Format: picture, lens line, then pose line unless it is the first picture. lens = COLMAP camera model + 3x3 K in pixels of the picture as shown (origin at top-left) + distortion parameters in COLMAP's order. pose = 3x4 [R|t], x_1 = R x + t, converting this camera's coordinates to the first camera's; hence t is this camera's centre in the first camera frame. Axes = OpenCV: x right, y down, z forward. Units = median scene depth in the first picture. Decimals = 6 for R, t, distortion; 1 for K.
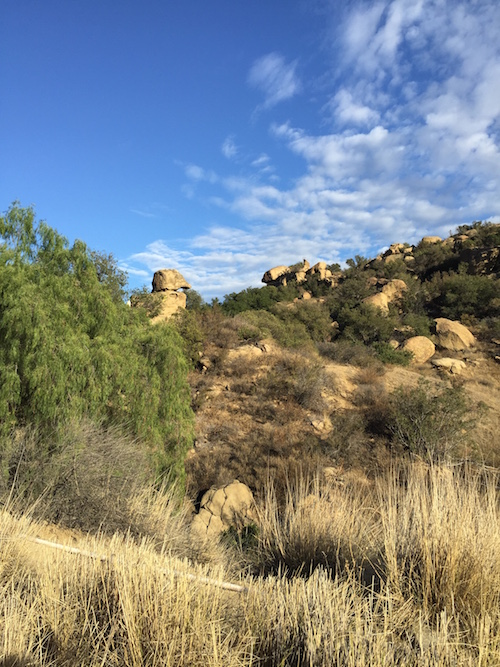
lens RADIAL K [[561.0, 0, 249.4], [0, 561.0, 333.7], [0, 0, 1]] dist [0.004126, 0.004785]
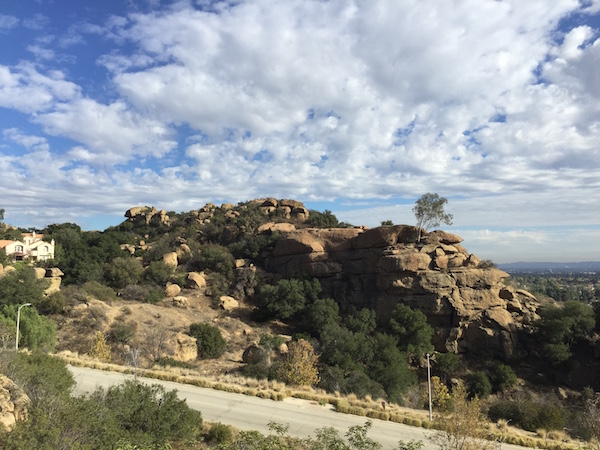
lens RADIAL K [[504.6, 0, 301.0], [0, 504.6, 225.0], [0, 0, 1]] dist [0.004126, 0.004785]
pose [[0.951968, 0.040718, 0.303478, 0.142584], [-0.047143, 0.998792, 0.013871, -0.256396], [-0.302547, -0.027512, 0.952737, -0.977441]]
